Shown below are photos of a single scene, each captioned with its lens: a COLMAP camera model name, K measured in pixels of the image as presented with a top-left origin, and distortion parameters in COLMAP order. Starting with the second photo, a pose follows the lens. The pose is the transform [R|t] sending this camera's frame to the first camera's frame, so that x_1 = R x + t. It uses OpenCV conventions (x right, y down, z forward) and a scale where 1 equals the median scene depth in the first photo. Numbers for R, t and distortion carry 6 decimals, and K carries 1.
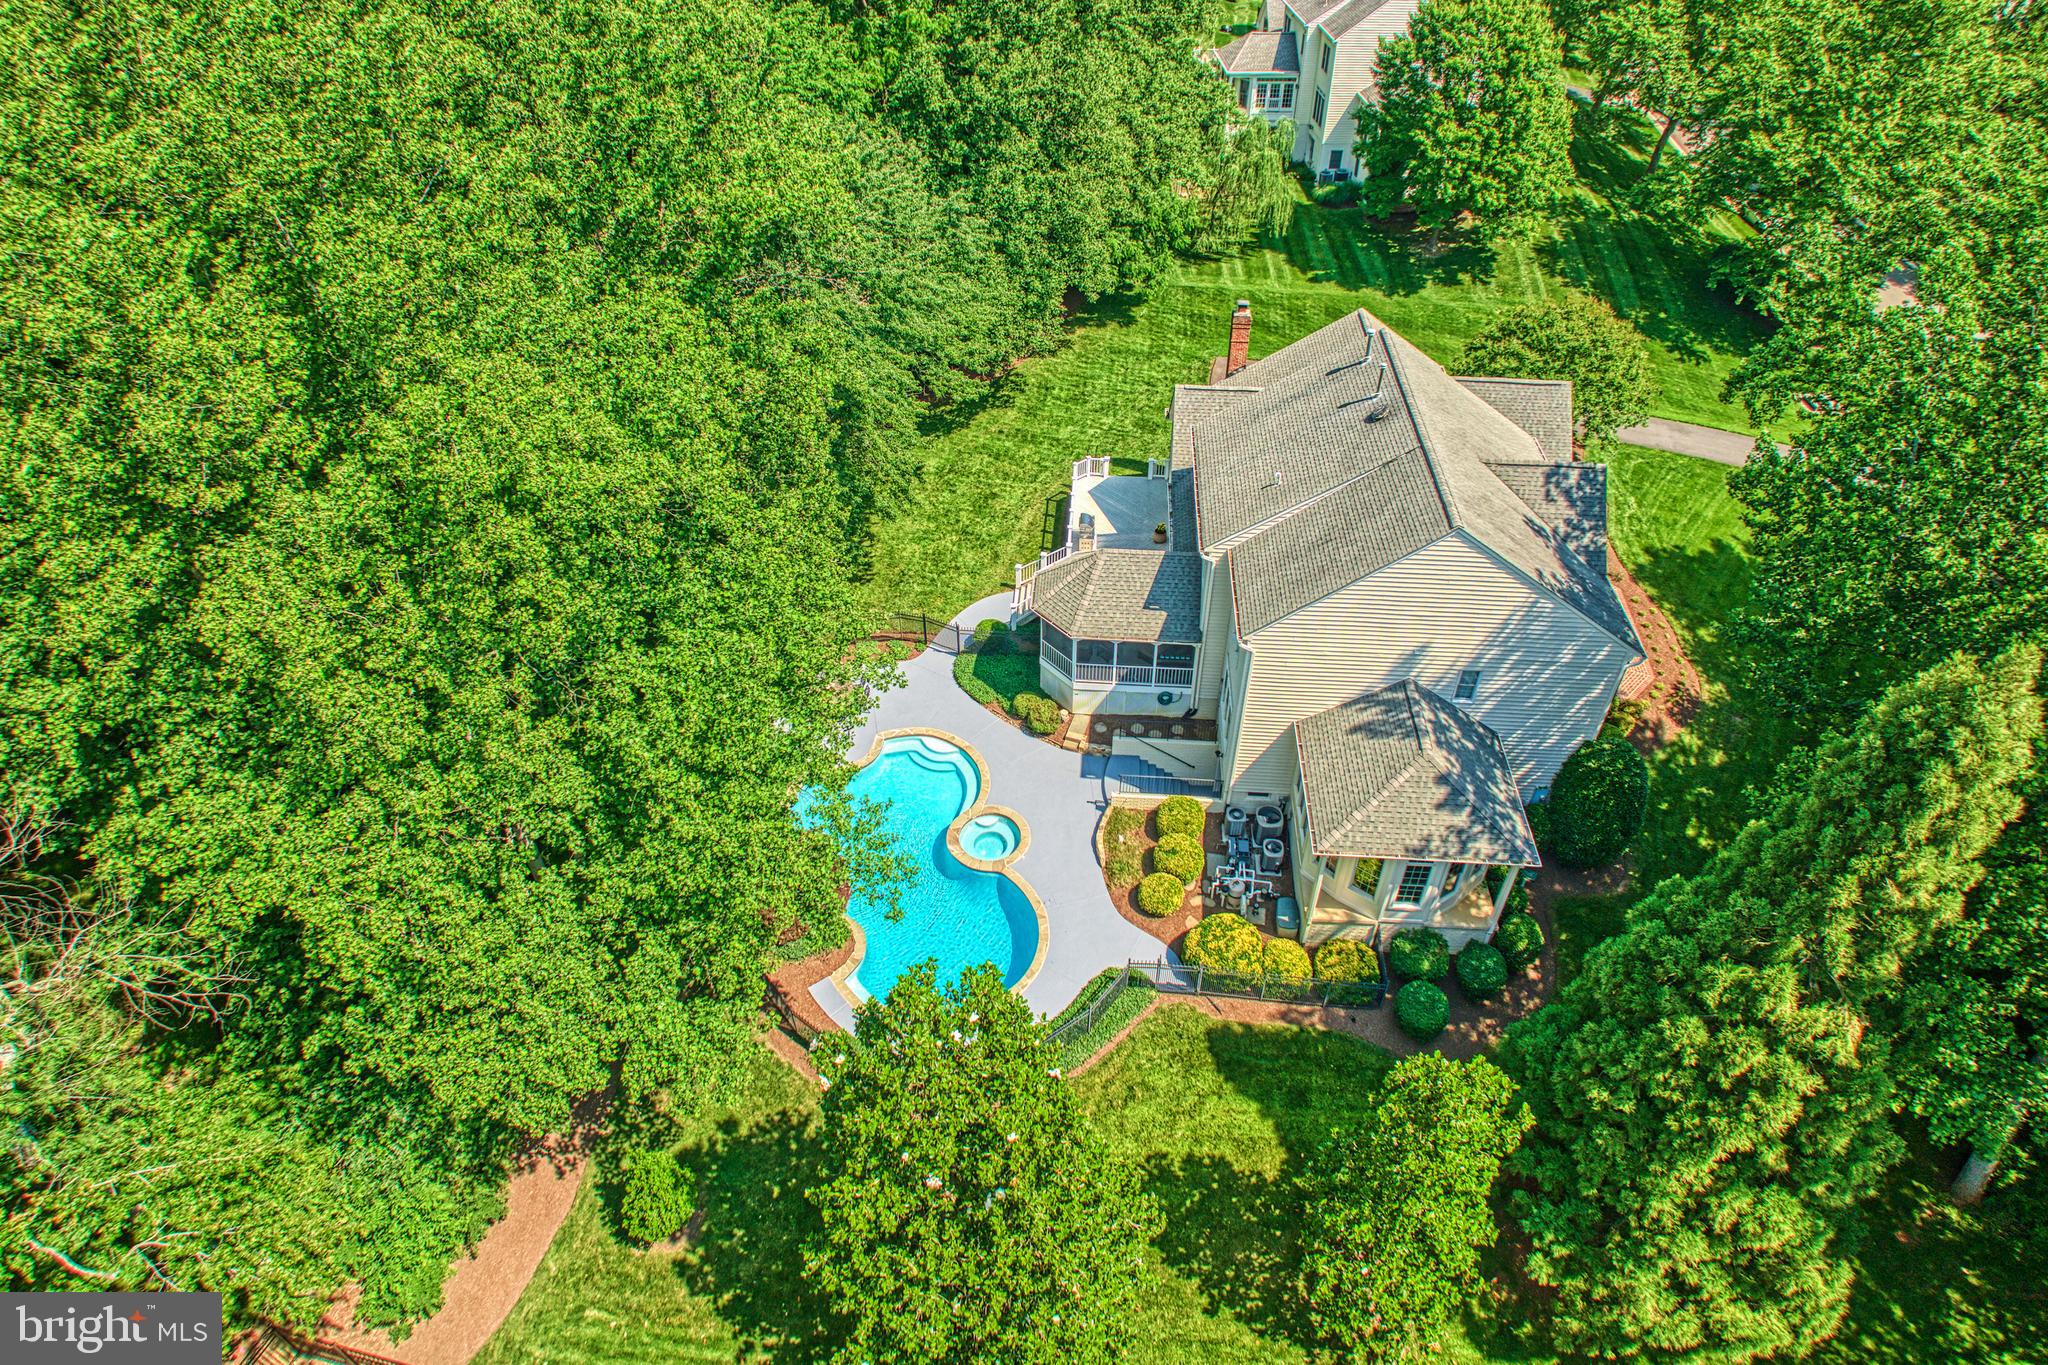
lens RADIAL K [[1209.8, 0, 906.7], [0, 1209.8, 565.3], [0, 0, 1]] dist [-0.042062, -0.000823]
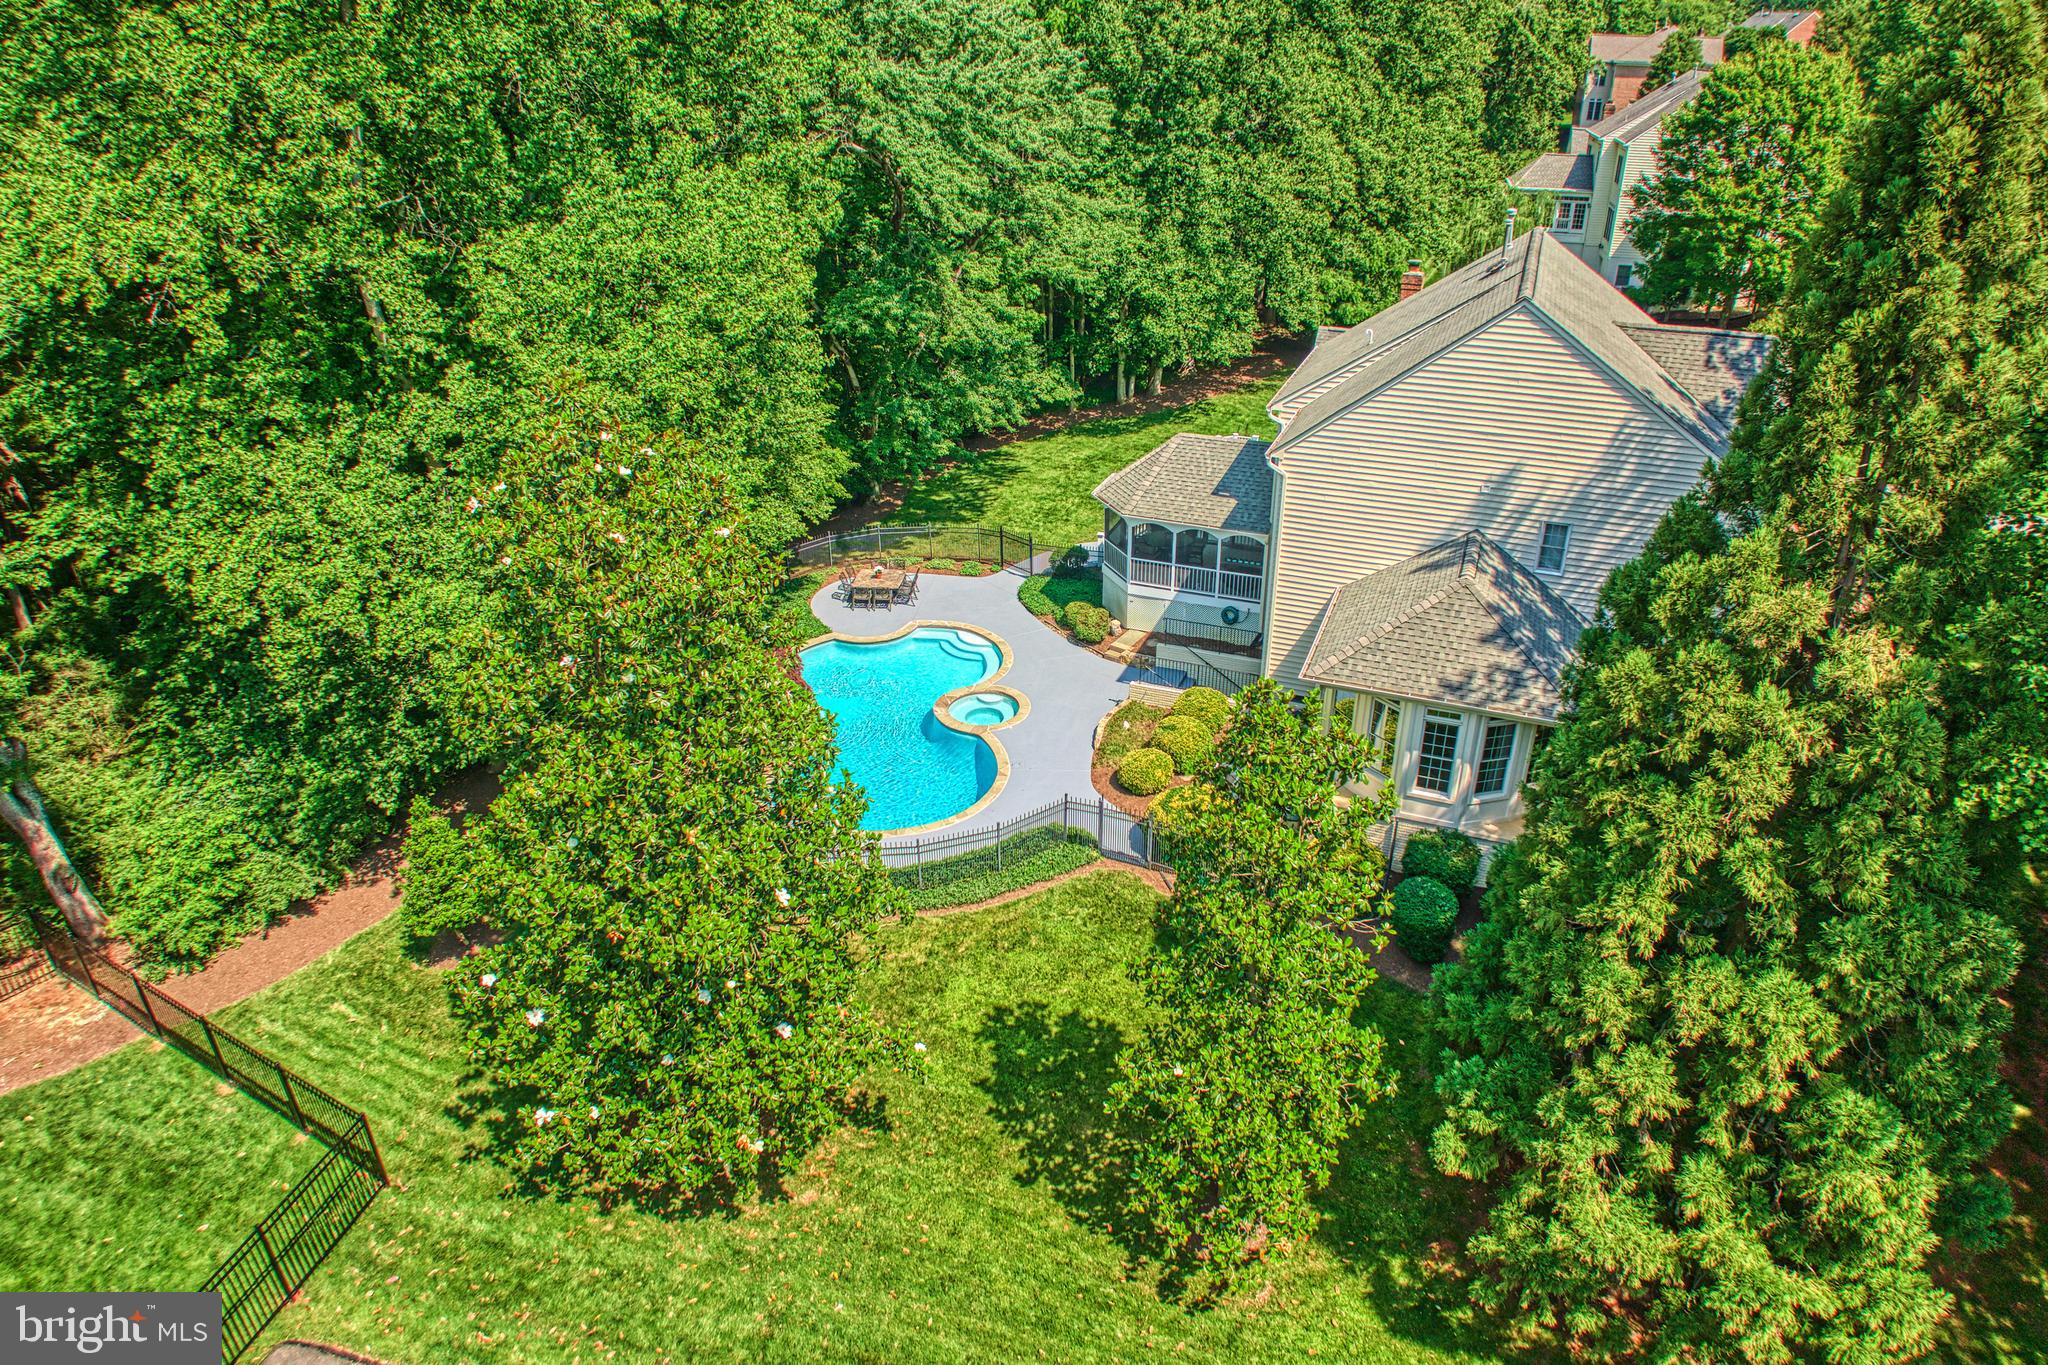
lens RADIAL K [[1209.8, 0, 963.3], [0, 1209.8, 608.1], [0, 0, 1]] dist [-0.042062, -0.000823]
pose [[0.959822, 0.146880, -0.239099, 0.276252], [-0.189096, 0.968101, -0.164384, 0.329483], [0.207327, 0.202992, 0.956979, 0.159813]]
